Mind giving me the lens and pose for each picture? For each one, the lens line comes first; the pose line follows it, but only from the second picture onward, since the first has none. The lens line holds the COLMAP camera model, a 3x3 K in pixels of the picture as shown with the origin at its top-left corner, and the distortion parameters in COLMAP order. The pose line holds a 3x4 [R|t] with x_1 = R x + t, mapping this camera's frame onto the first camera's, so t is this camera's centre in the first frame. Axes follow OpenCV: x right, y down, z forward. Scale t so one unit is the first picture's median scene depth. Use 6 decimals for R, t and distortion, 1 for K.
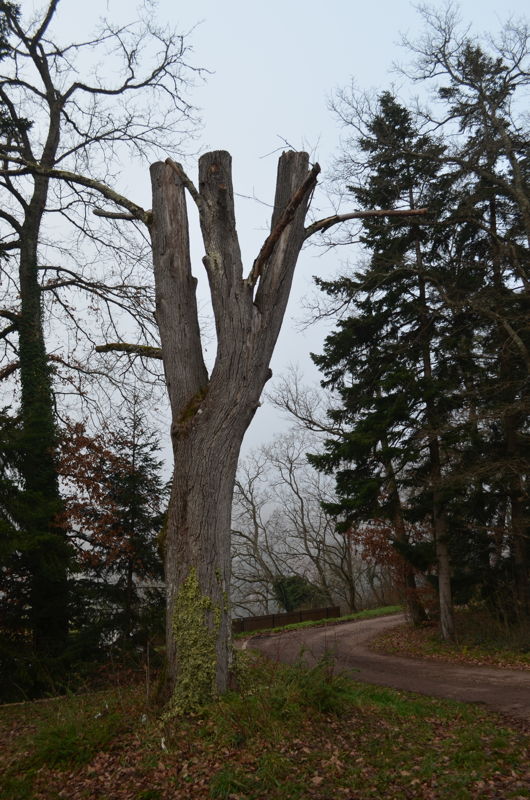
lens RADIAL K [[799.0, 0, 264.7], [0, 799.0, 400.4], [0, 0, 1]] dist [-0.060545, 0.000000]
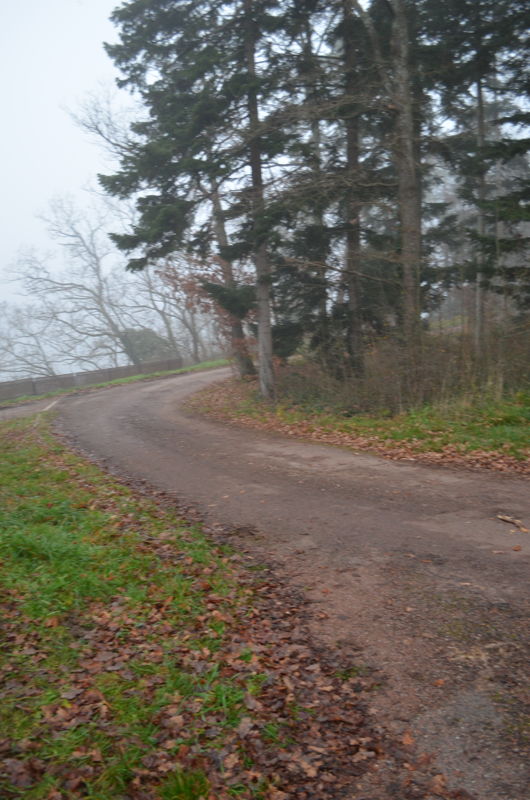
lens RADIAL K [[700.5, 0, 265.8], [0, 700.5, 397.8], [0, 0, 1]] dist [-0.073667, 0.015835]
pose [[0.986666, -0.029899, 0.159990, 0.097355], [-0.020764, 0.951828, 0.305929, 0.062781], [-0.161430, -0.305172, 0.938515, 0.256482]]
